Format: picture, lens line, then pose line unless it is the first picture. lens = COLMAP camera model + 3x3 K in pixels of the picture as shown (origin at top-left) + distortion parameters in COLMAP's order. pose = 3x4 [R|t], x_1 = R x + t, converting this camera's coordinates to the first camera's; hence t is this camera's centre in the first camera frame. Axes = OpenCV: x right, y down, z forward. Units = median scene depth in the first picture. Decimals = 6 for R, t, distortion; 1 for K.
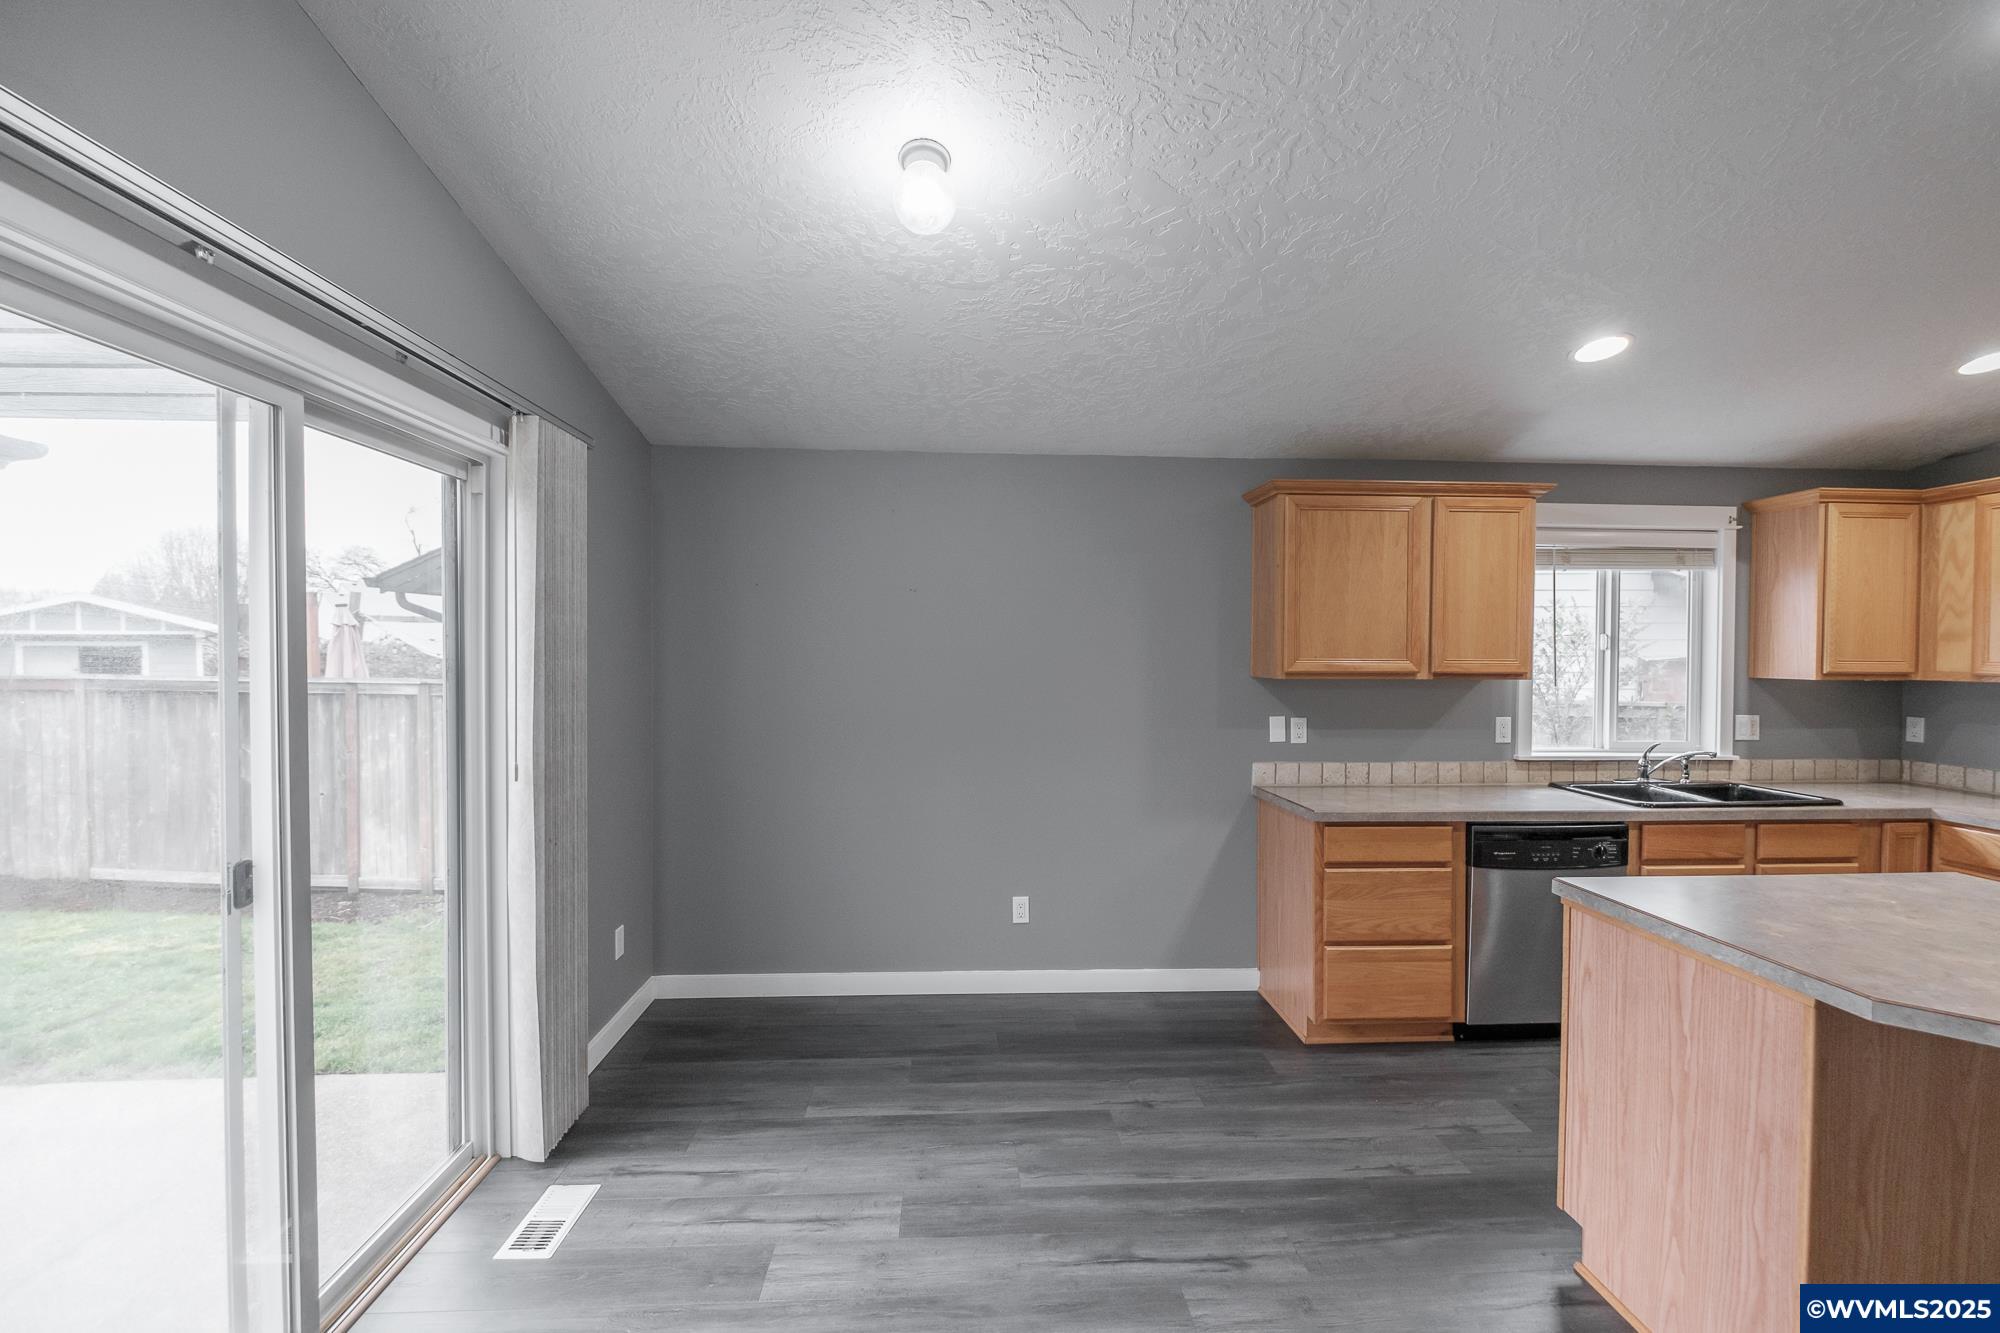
lens RADIAL K [[854.9, 0, 1001.6], [0, 854.9, 666.0], [0, 0, 1]] dist [-0.000365, -0.004292]
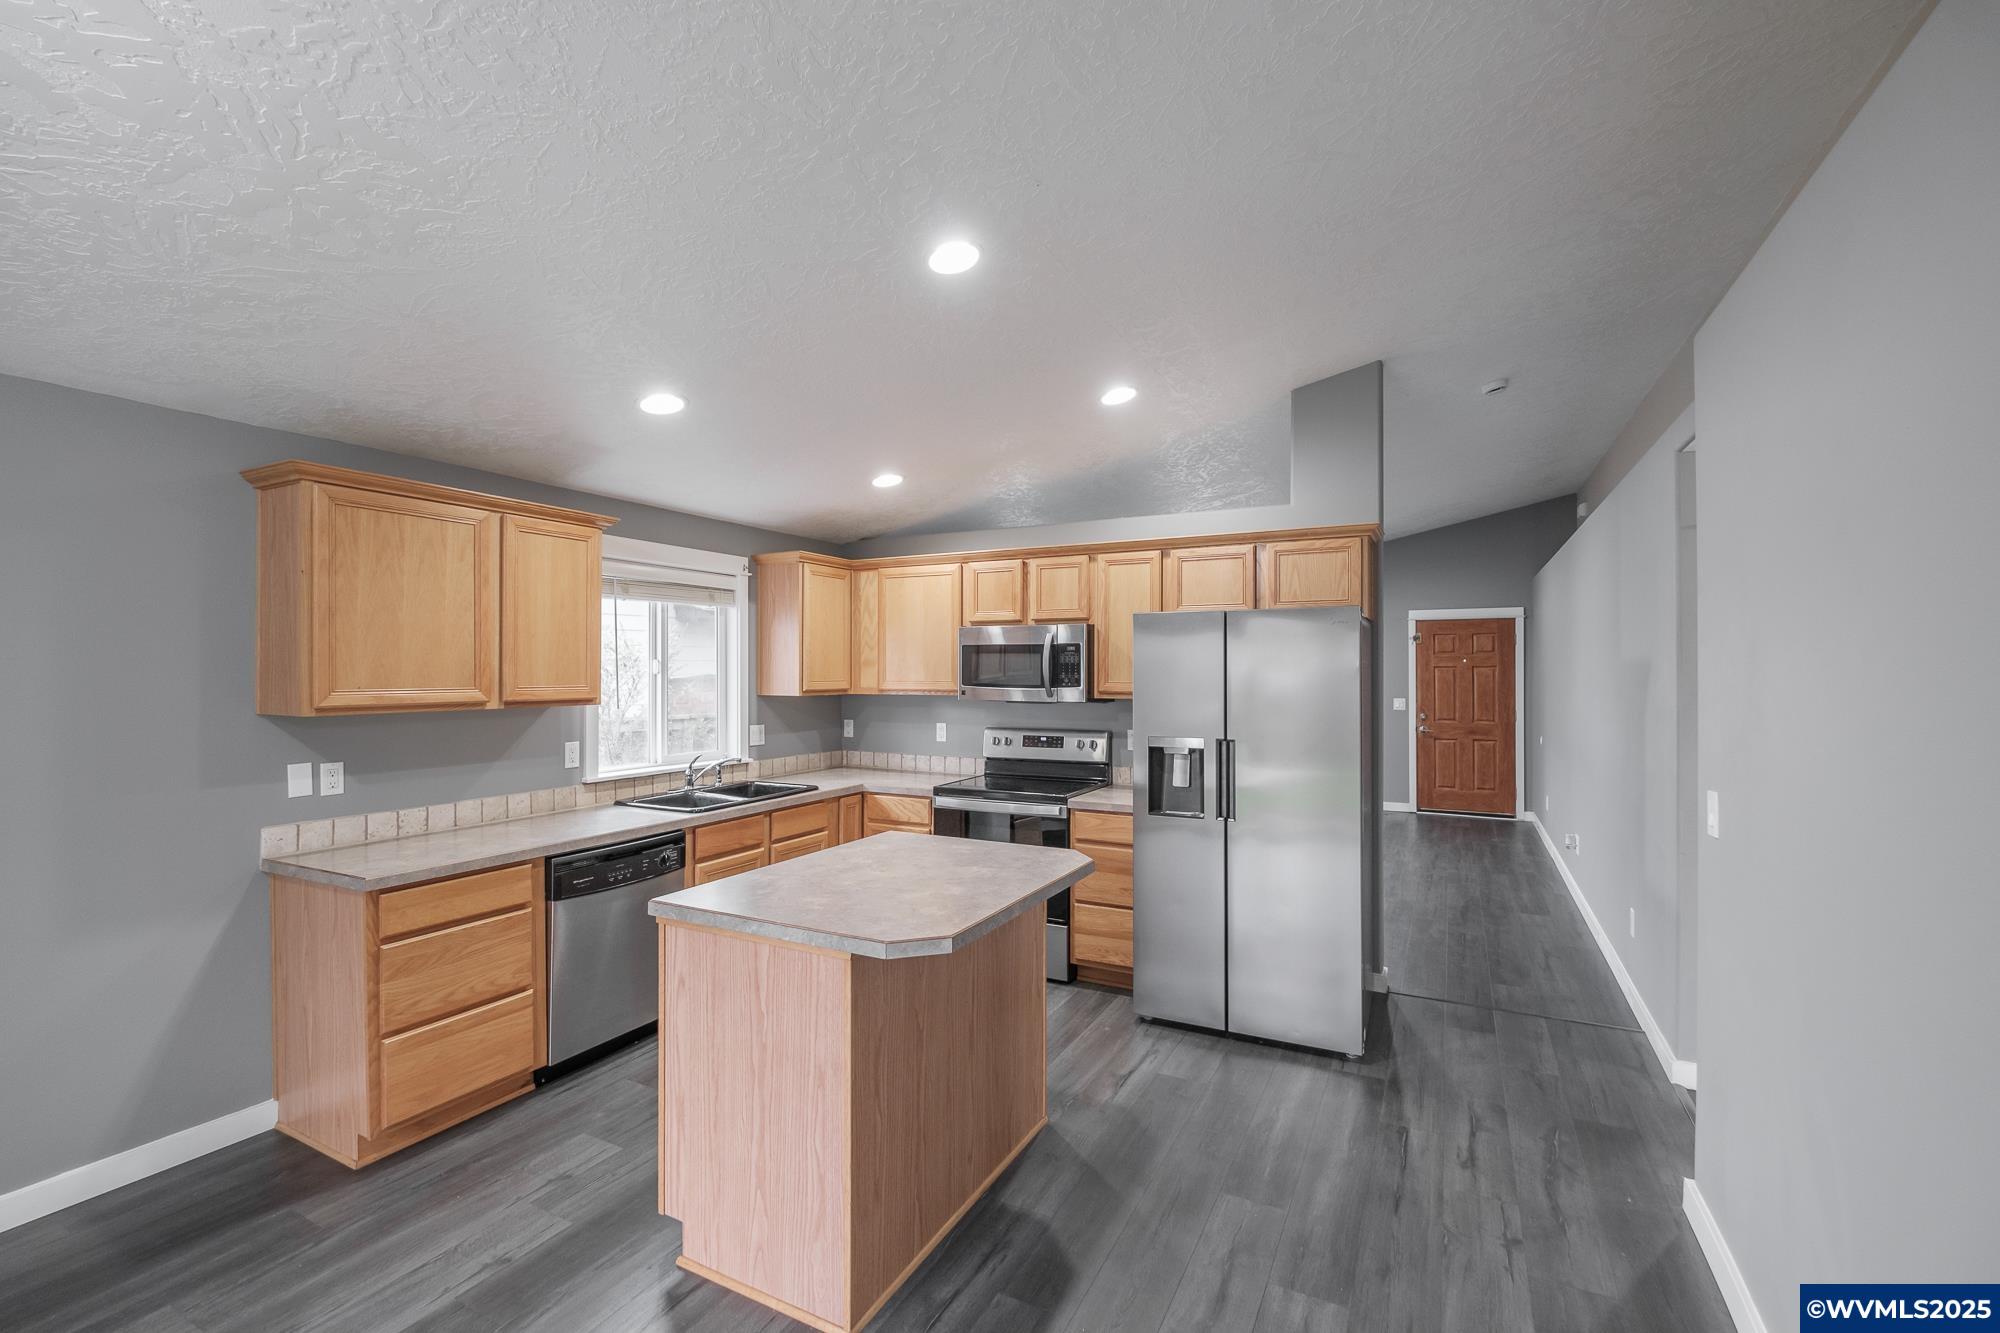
lens RADIAL K [[854.9, 0, 1001.6], [0, 854.9, 666.0], [0, 0, 1]] dist [-0.000365, -0.004292]
pose [[0.512410, -0.001699, 0.858739, -0.020677], [0.017852, 0.999803, -0.008673, -0.014444], [-0.858555, 0.019774, 0.512340, 0.059133]]
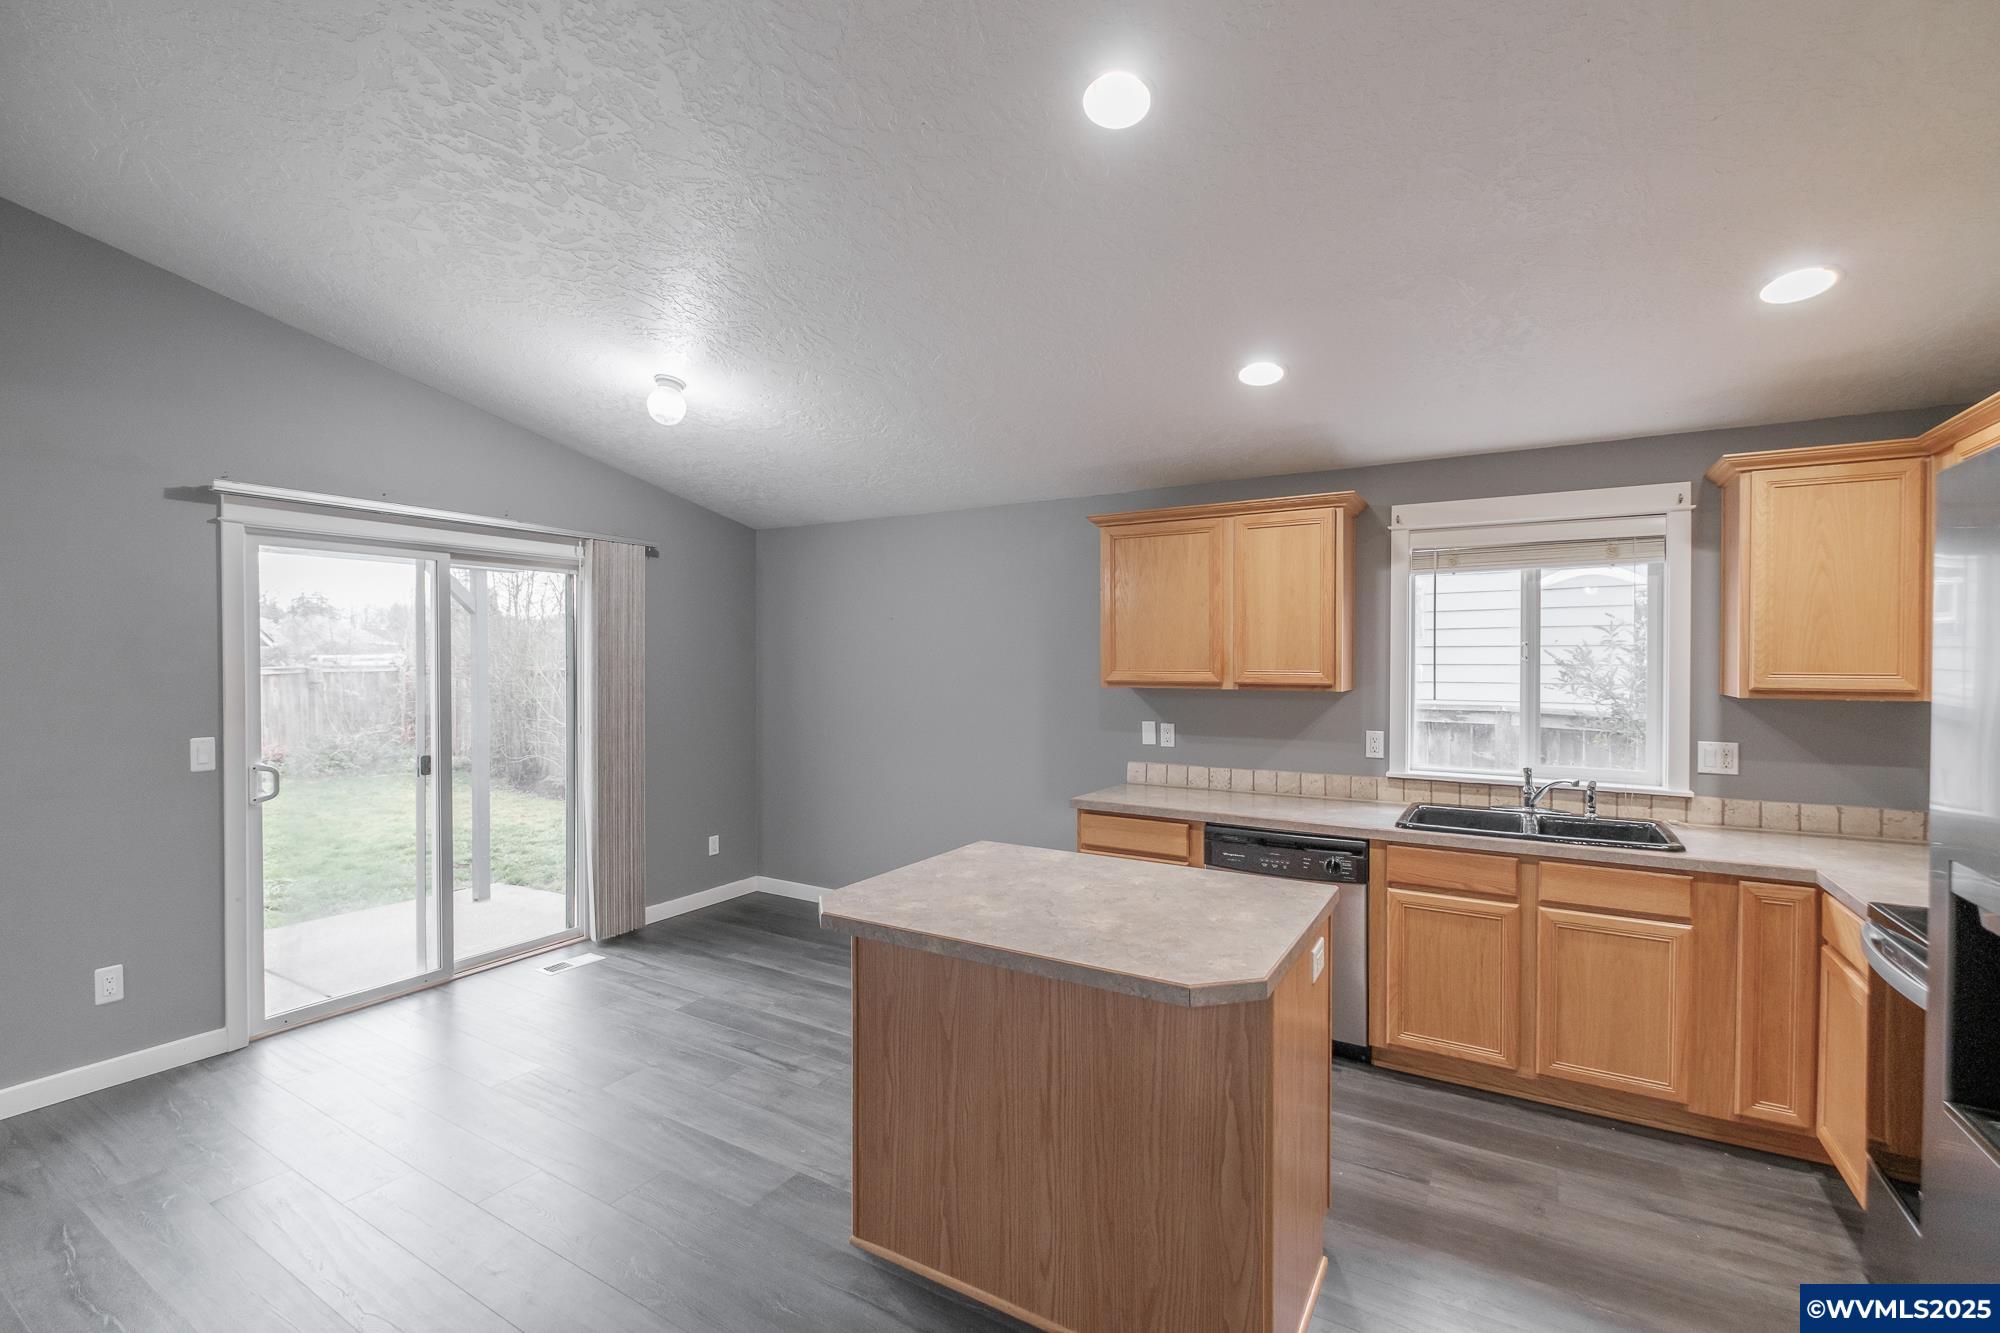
lens RADIAL K [[856.7, 0, 985.6], [0, 856.7, 663.3], [0, 0, 1]] dist [0.001685, -0.007478]
pose [[0.825854, -0.001572, -0.563882, 0.928257], [-0.005665, 0.999923, -0.011085, -0.003213], [0.563855, 0.012349, 0.825781, -0.045888]]
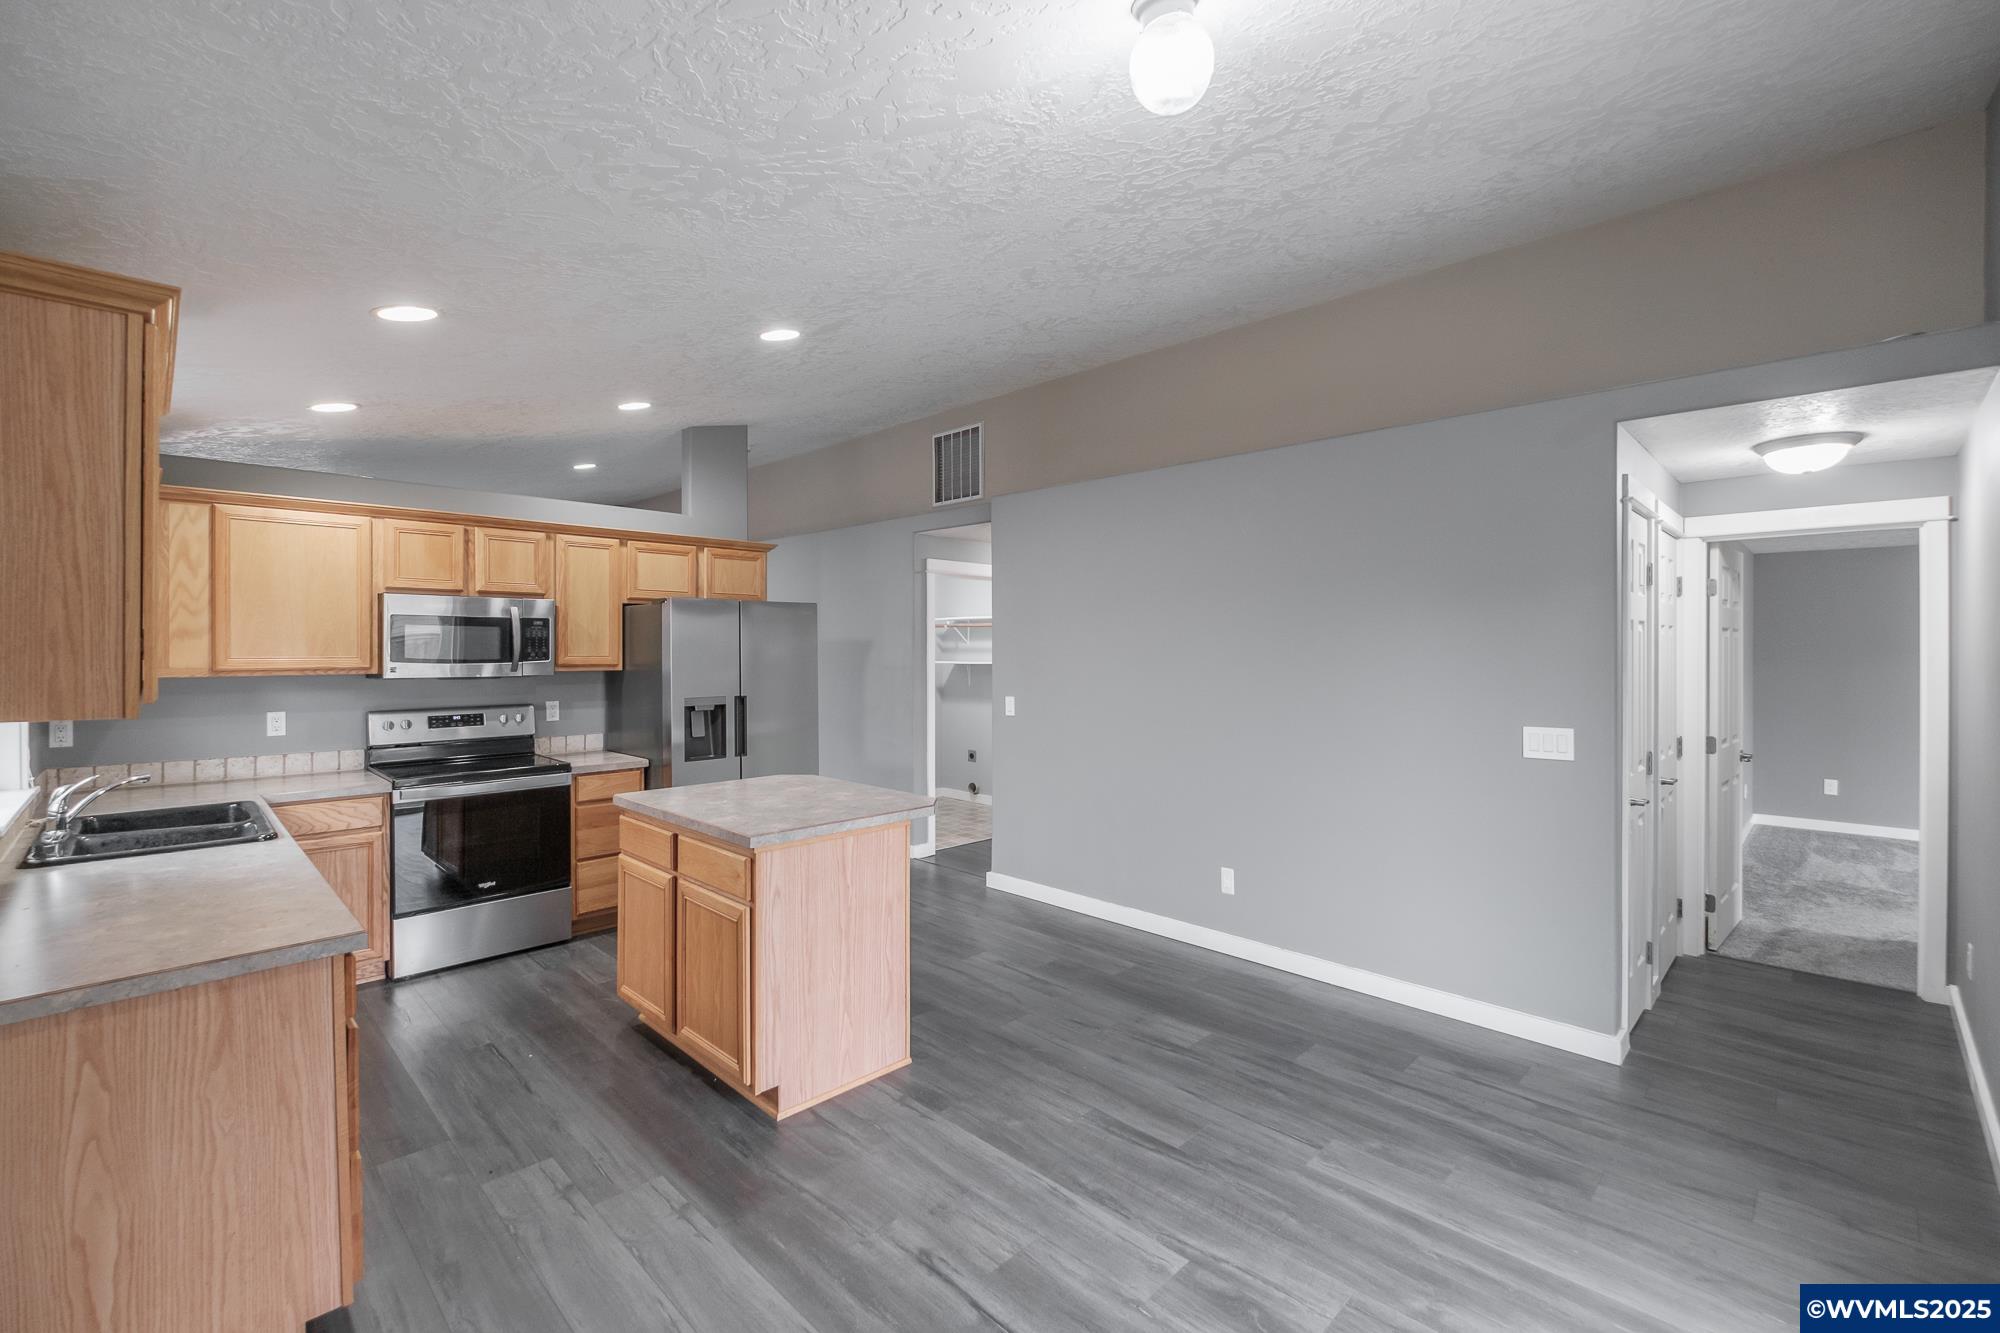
lens RADIAL K [[891.5, 0, 1007.3], [0, 891.5, 634.0], [0, 0, 1]] dist [0.003044, 0.000109]
pose [[-0.681135, 0.002328, 0.732154, -0.379800], [0.006703, 0.999973, 0.003057, -0.033523], [-0.732127, 0.006990, -0.681132, 1.083206]]
